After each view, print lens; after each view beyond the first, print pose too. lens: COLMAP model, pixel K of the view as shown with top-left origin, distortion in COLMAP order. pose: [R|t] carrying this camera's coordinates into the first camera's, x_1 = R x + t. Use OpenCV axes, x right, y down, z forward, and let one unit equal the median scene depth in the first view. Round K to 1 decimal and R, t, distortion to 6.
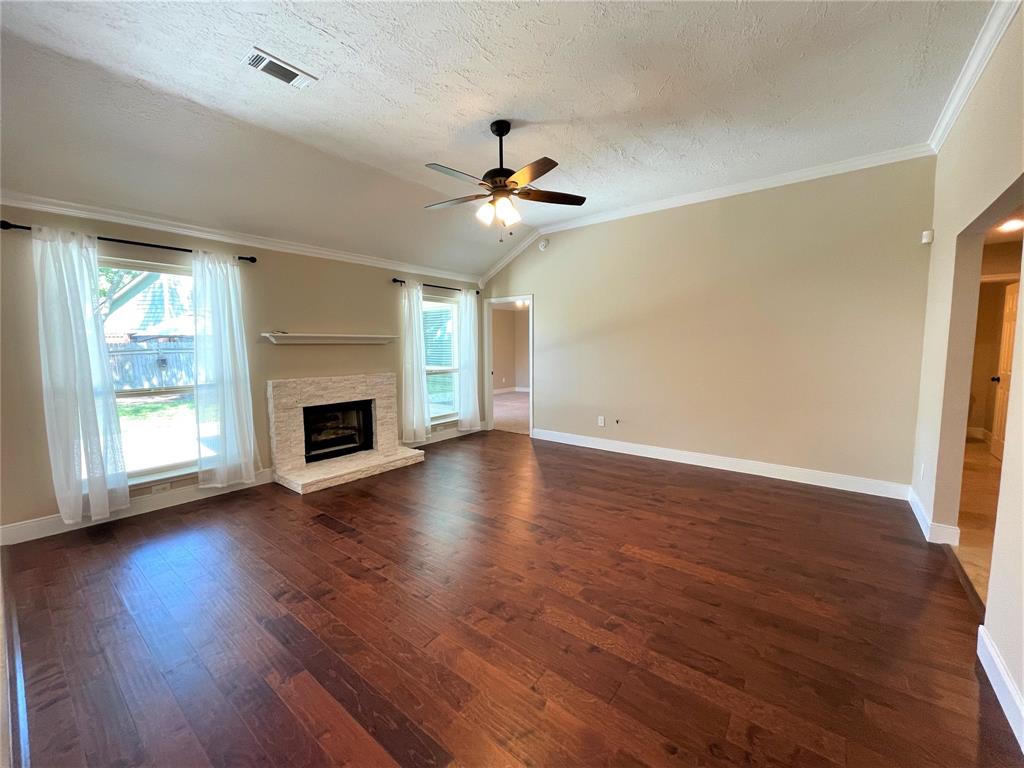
lens RADIAL K [[410.3, 0, 512.0], [0, 410.3, 384.0], [0, 0, 1]] dist [-0.019365, -0.000054]
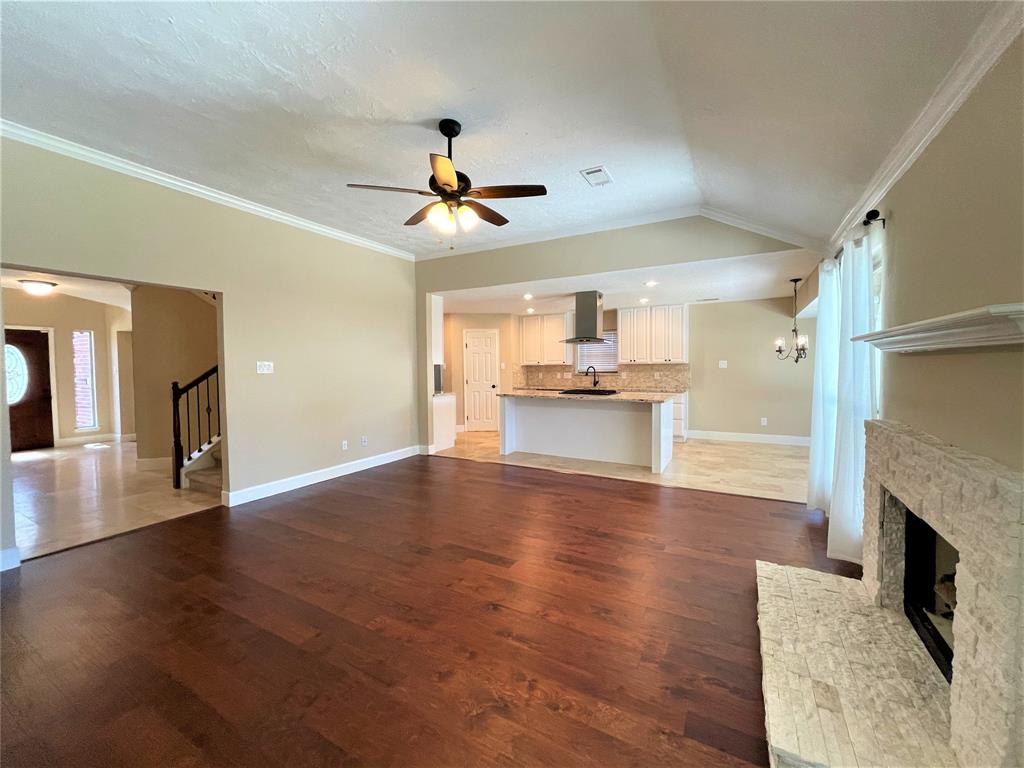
lens RADIAL K [[412.8, 0, 512.1], [0, 412.8, 380.2], [0, 0, 1]] dist [0.015231, -0.000033]
pose [[-0.985125, 0.015423, -0.171144, 0.003326], [-0.008163, 0.990639, 0.136261, -0.115169], [0.171644, 0.135631, -0.975778, 1.240328]]
